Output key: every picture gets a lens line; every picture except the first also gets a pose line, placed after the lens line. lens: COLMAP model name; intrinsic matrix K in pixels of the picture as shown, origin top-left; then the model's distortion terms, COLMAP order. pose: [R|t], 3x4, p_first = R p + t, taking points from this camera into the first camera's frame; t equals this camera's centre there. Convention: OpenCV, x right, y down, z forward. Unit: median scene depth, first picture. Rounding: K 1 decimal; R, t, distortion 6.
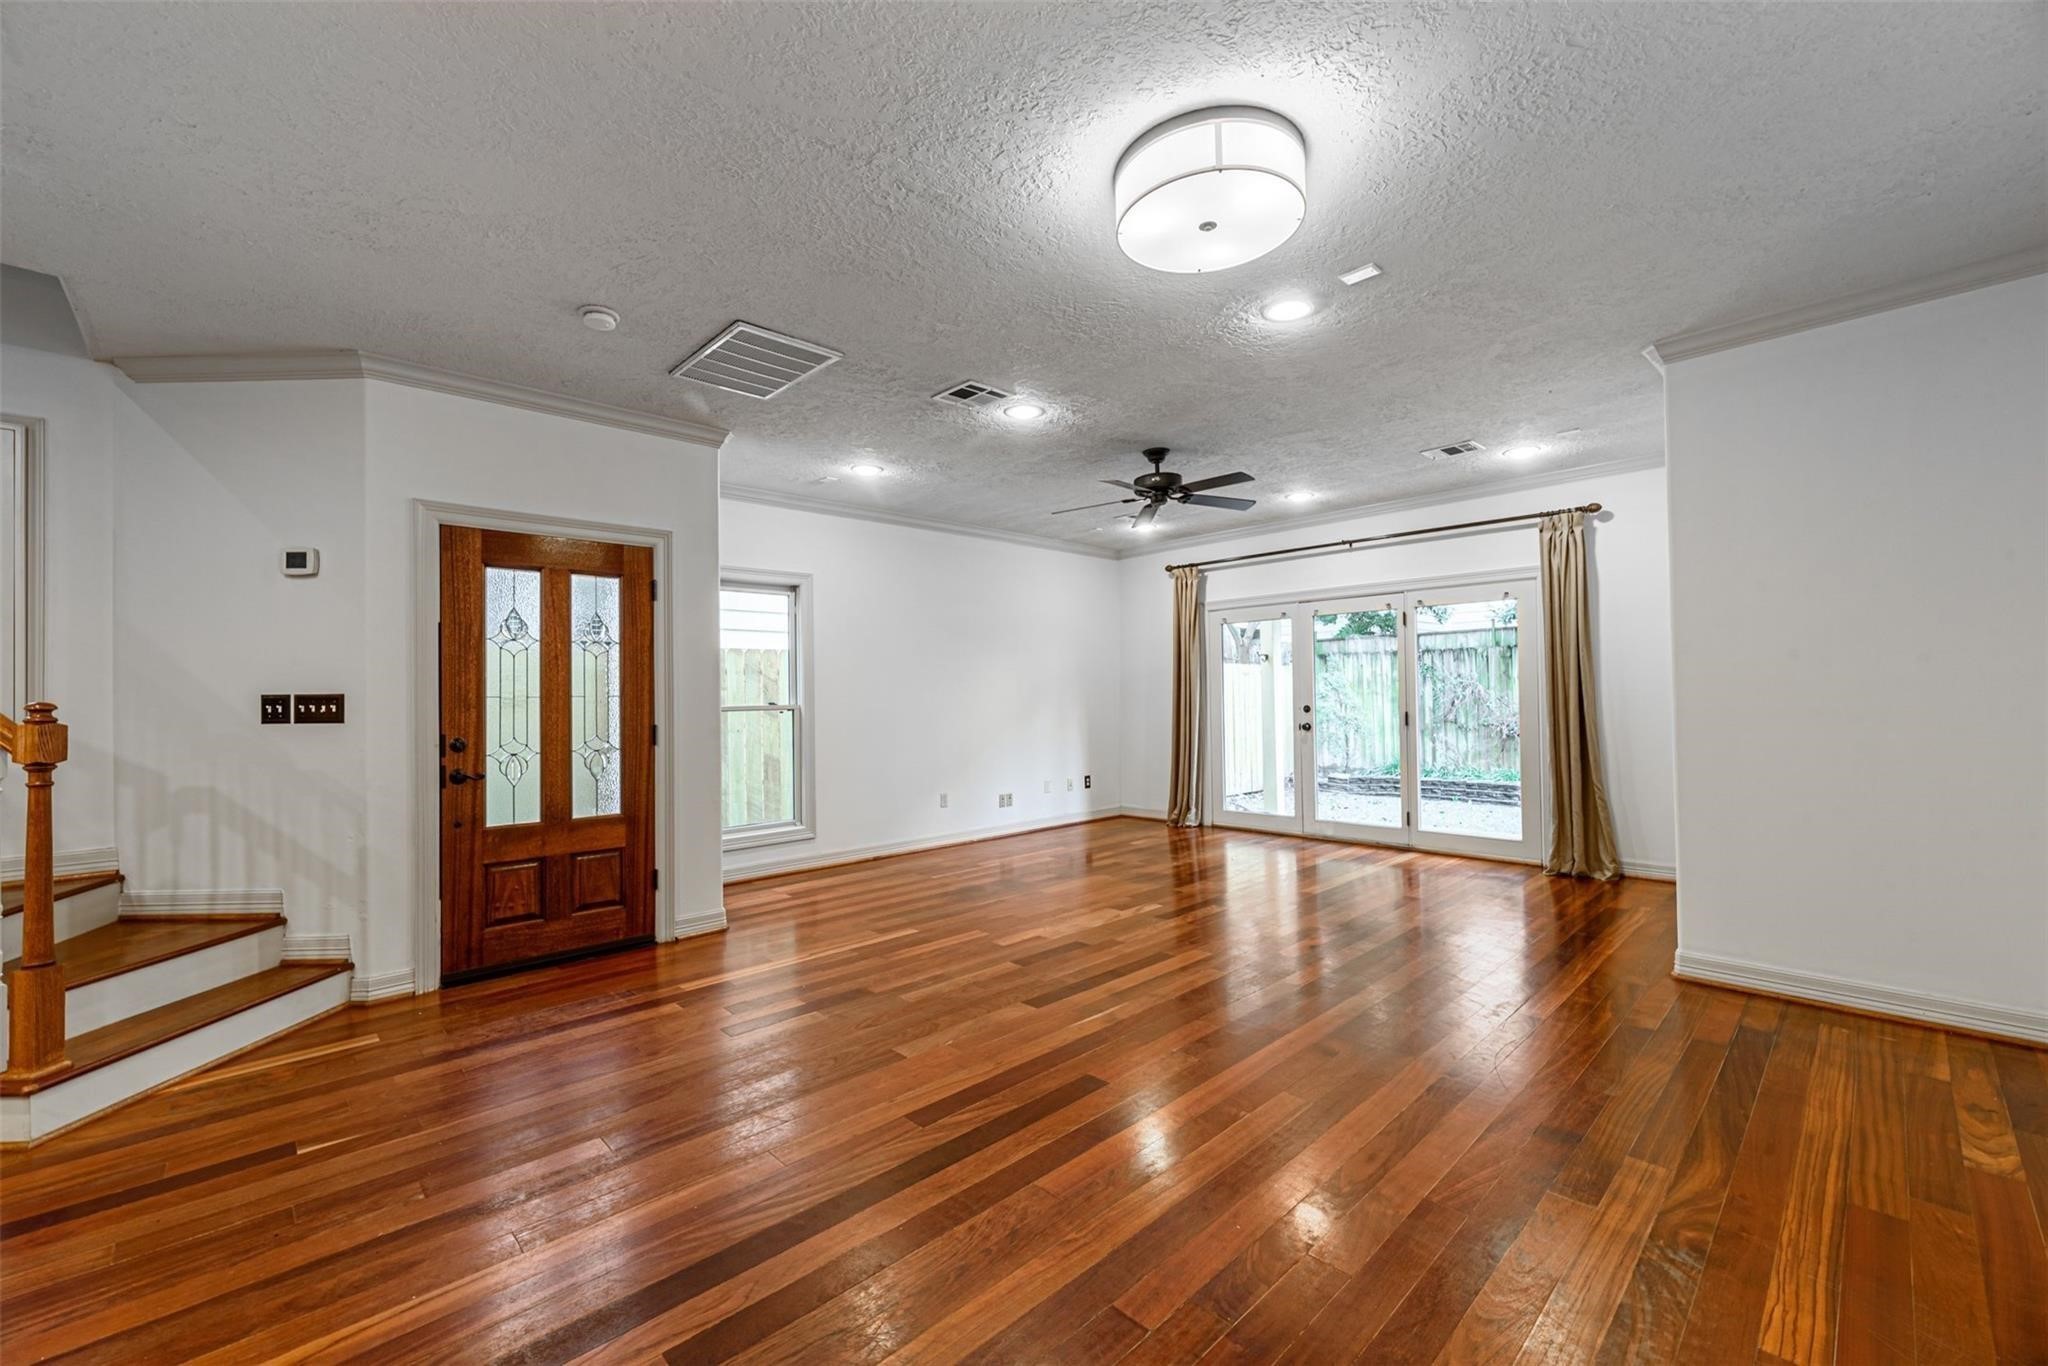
lens RADIAL K [[828.2, 0, 1014.2], [0, 828.2, 687.3], [0, 0, 1]] dist [-0.000721, -0.000032]
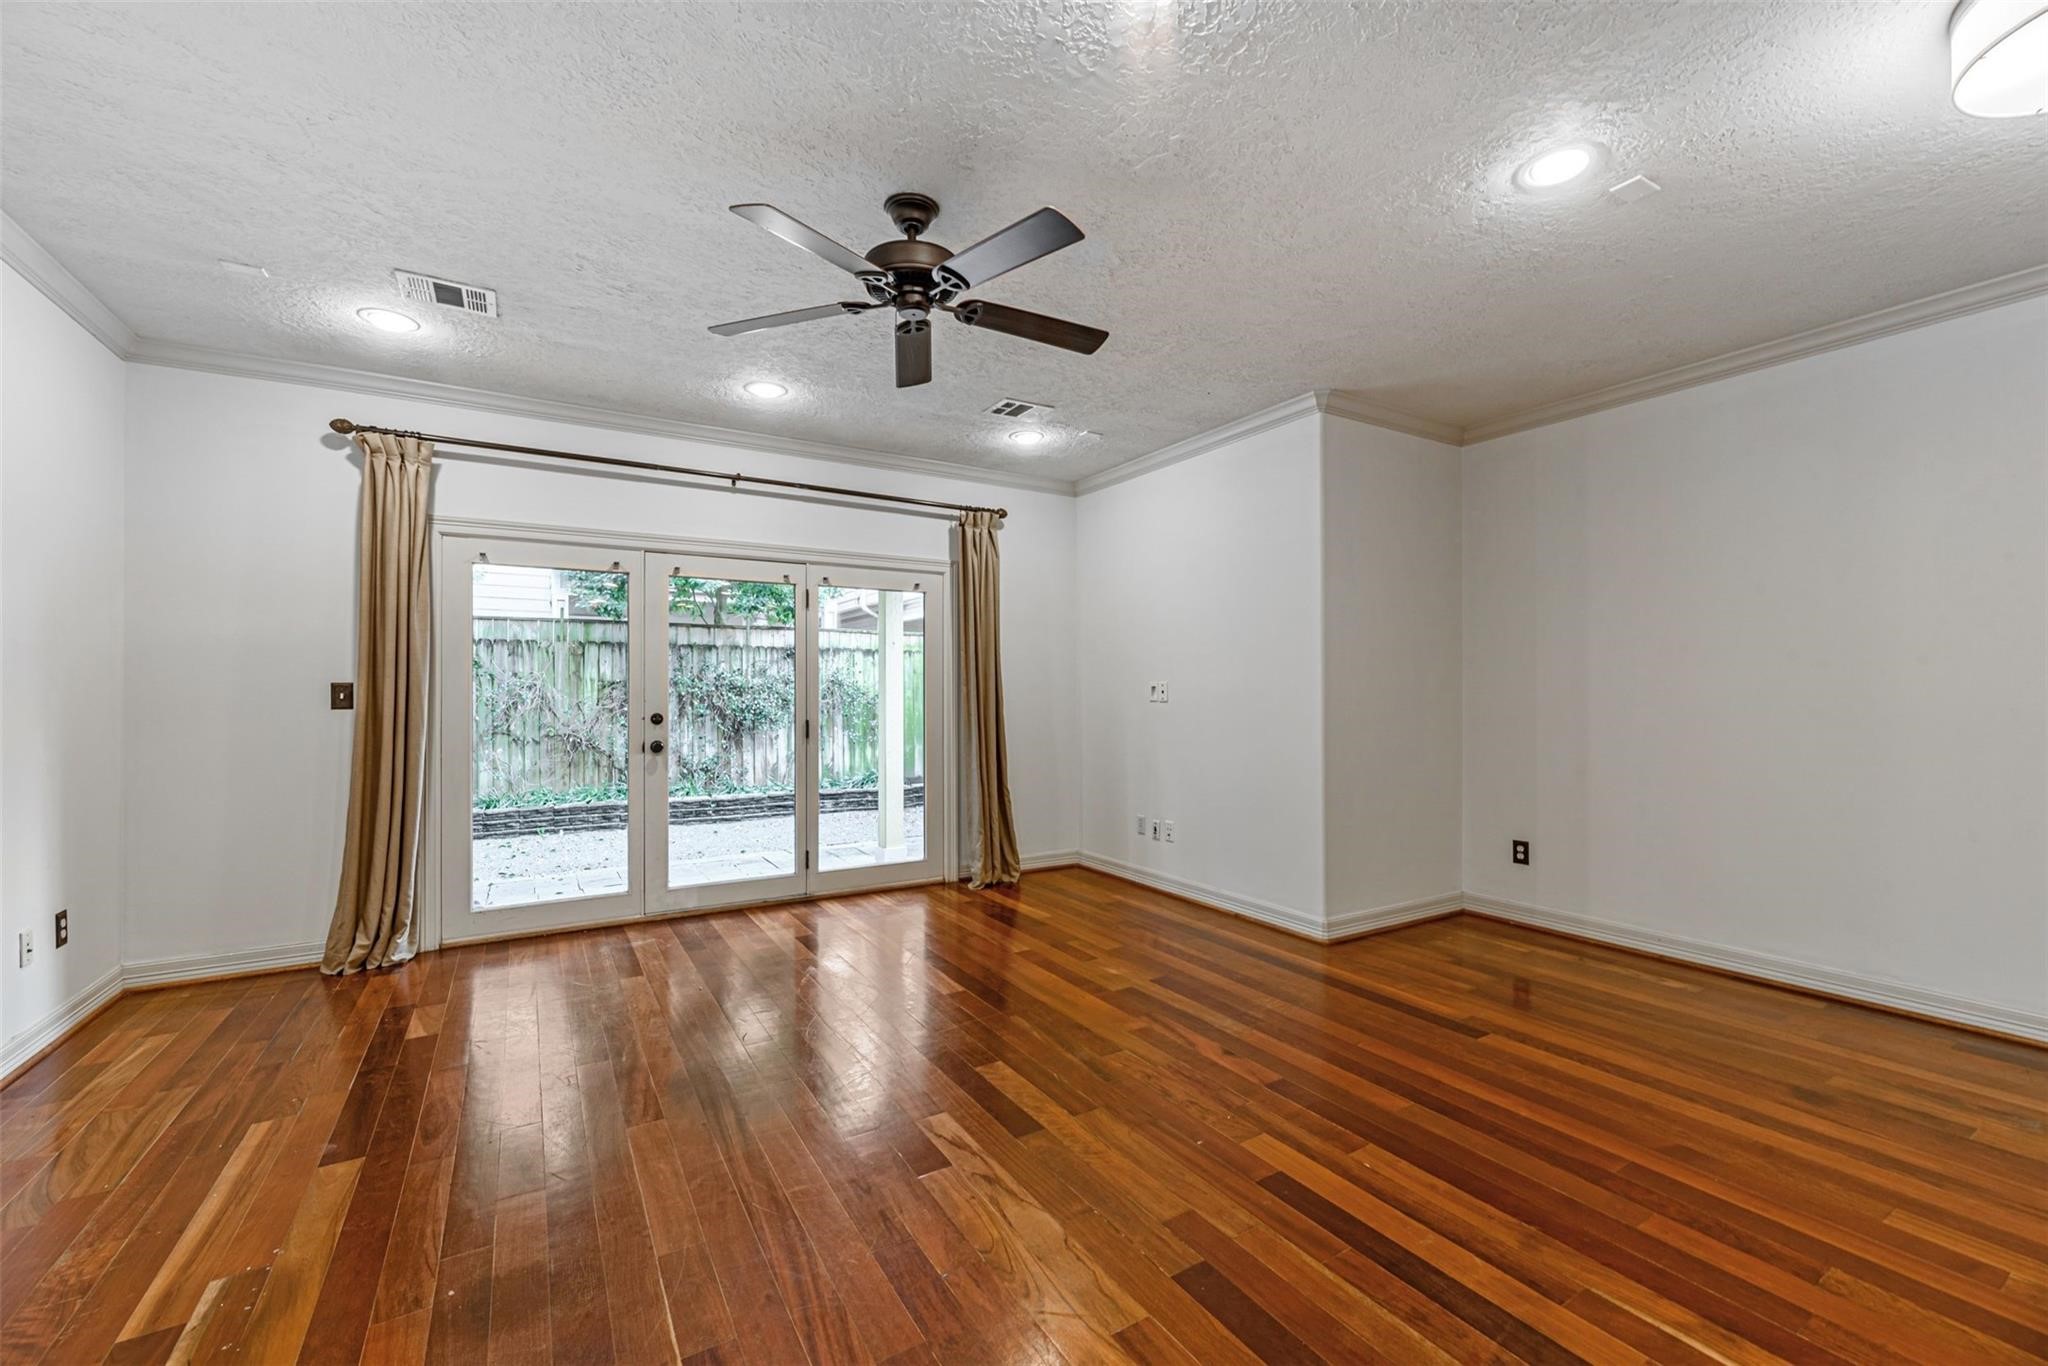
lens RADIAL K [[828.2, 0, 1028.7], [0, 828.2, 688.7], [0, 0, 1]] dist [-0.000721, -0.000032]
pose [[0.210221, 0.017616, 0.977495, -0.384412], [-0.012098, 0.999808, -0.015416, 0.016101], [-0.977579, -0.008585, 0.210394, 1.058784]]
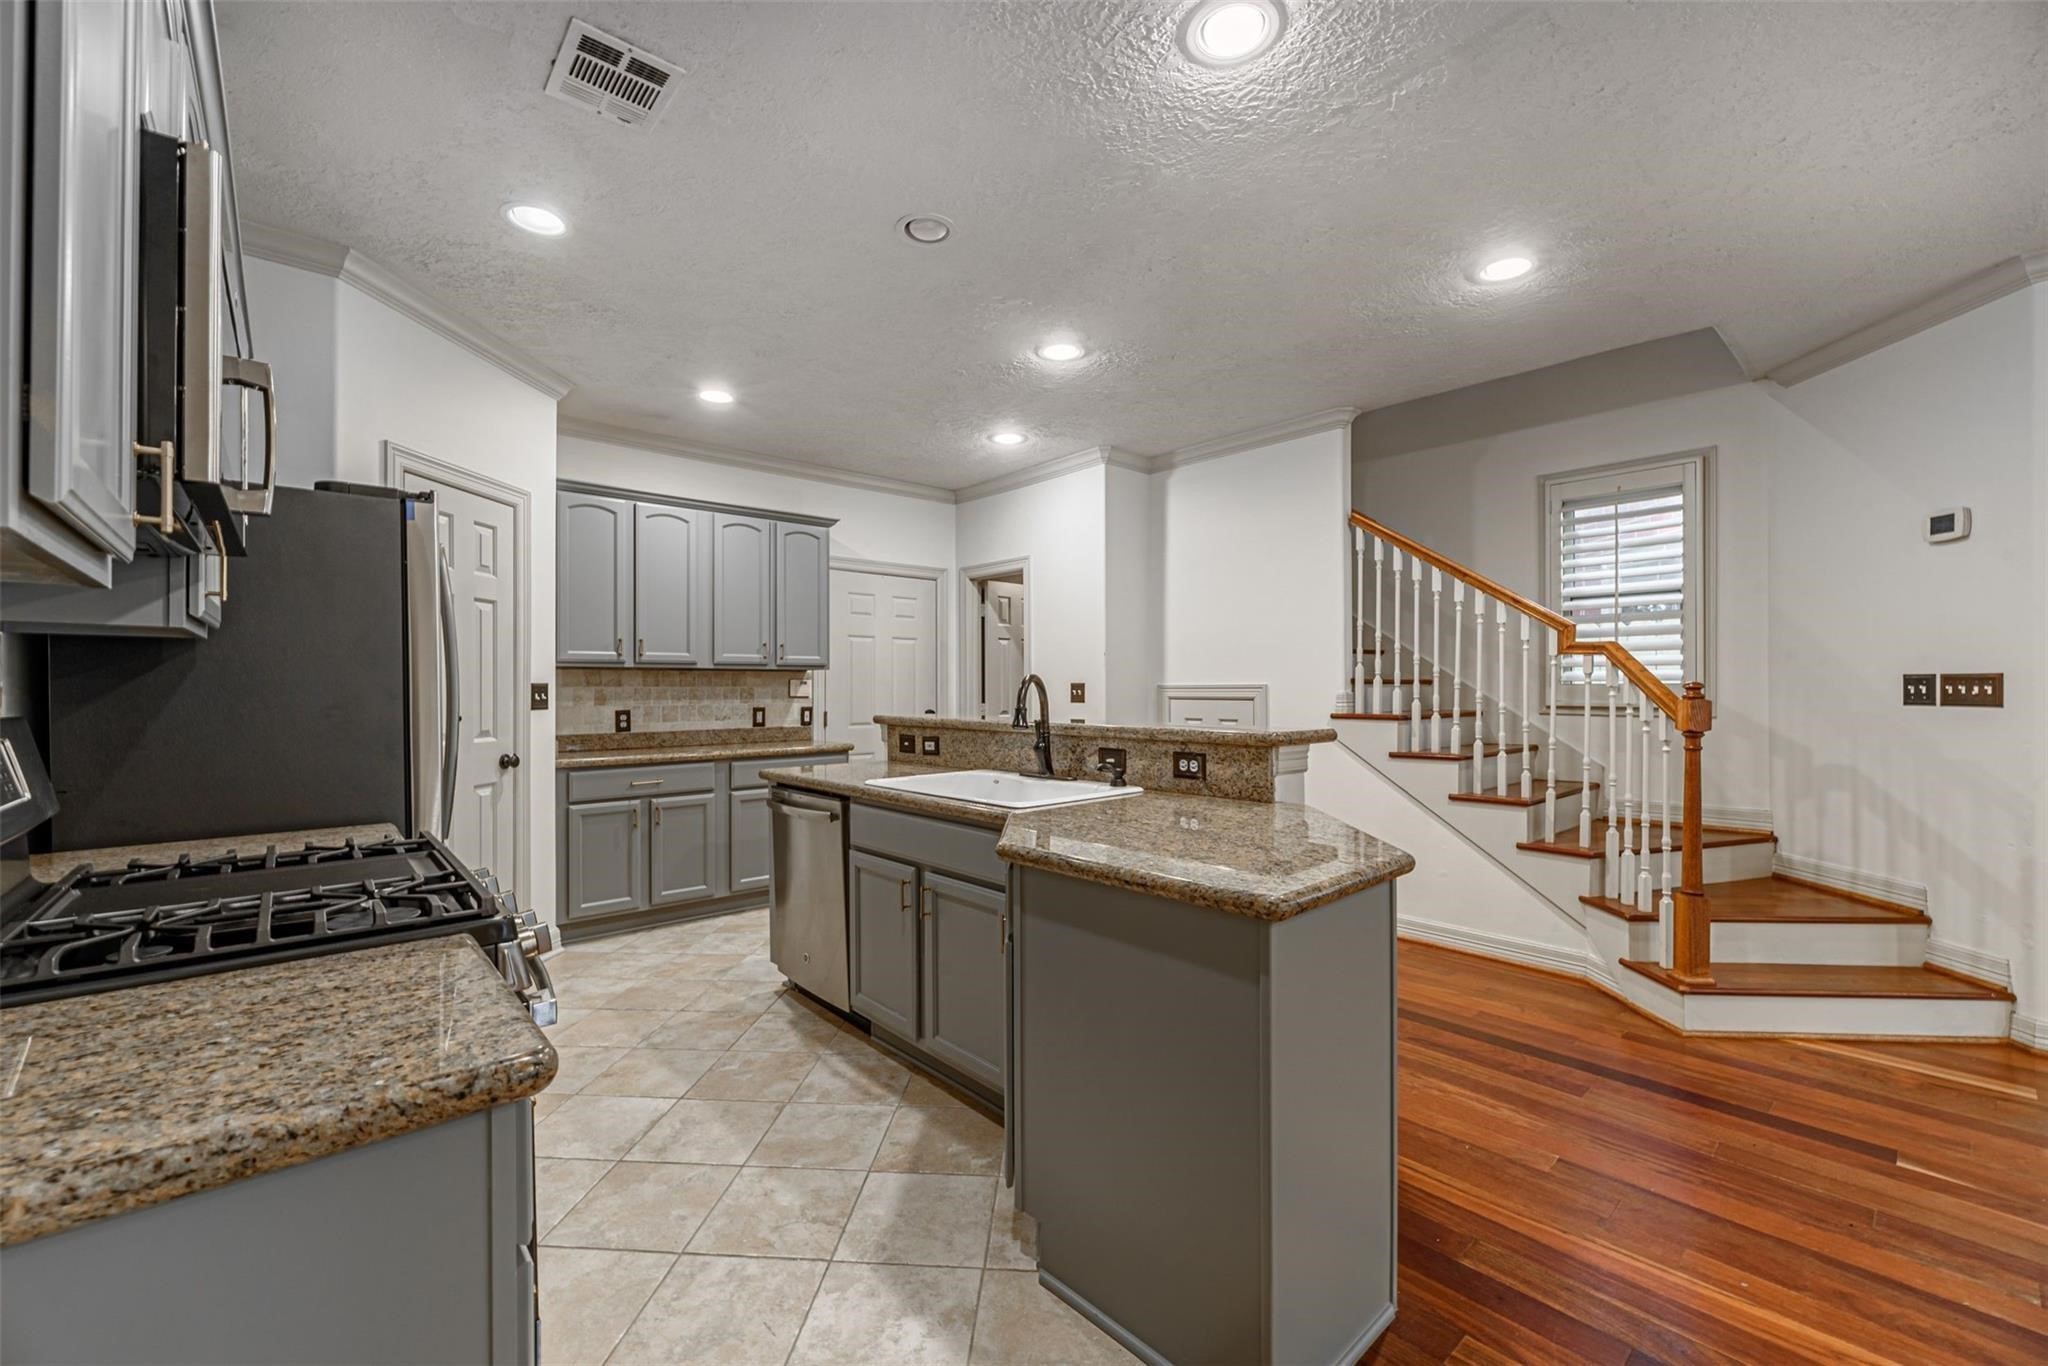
lens RADIAL K [[828.2, 0, 1026.9], [0, 828.2, 687.9], [0, 0, 1]] dist [-0.000721, -0.000032]
pose [[-0.035213, 0.014016, -0.999282, 0.059980], [0.013921, 0.999812, 0.013532, -0.001858], [0.999283, -0.013434, -0.035401, 0.032494]]
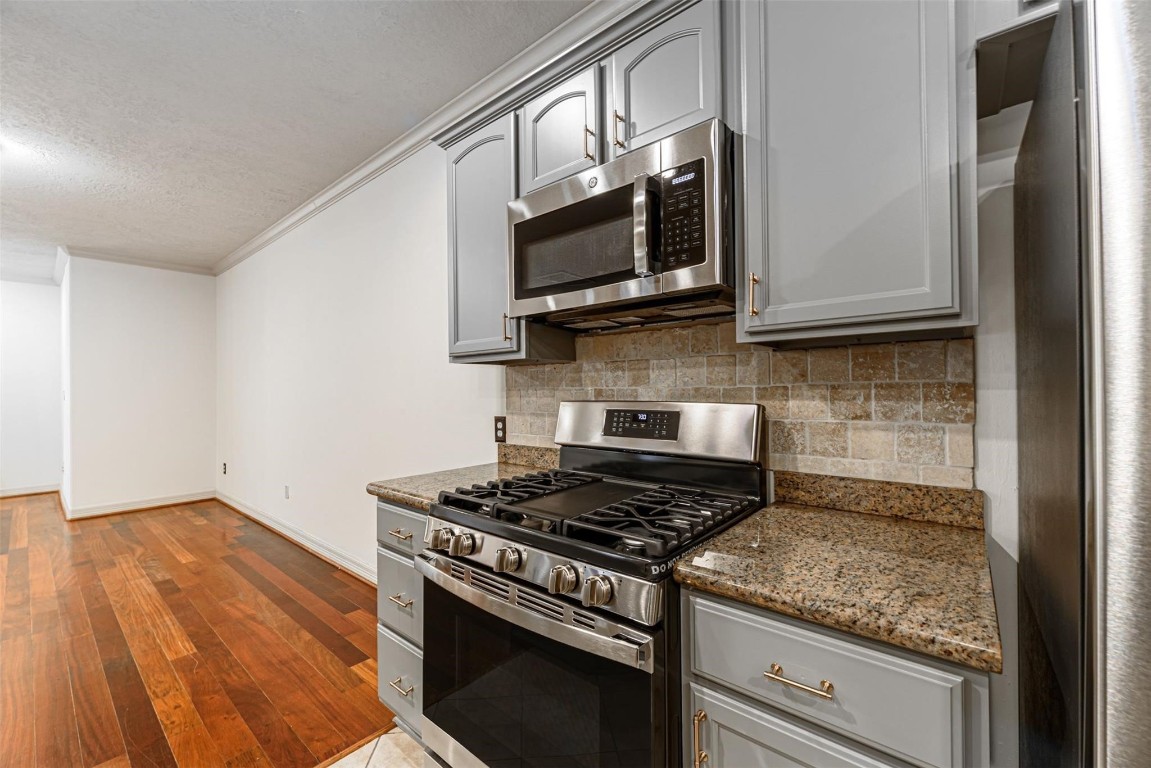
lens RADIAL K [[465.5, 0, 577.0], [0, 465.5, 386.3], [0, 0, 1]] dist [-0.000721, -0.000032]
pose [[-0.113776, 0.021690, 0.993270, -0.602601], [0.000303, 0.999762, -0.021797, 0.003984], [-0.993506, -0.002179, -0.113756, -0.239888]]
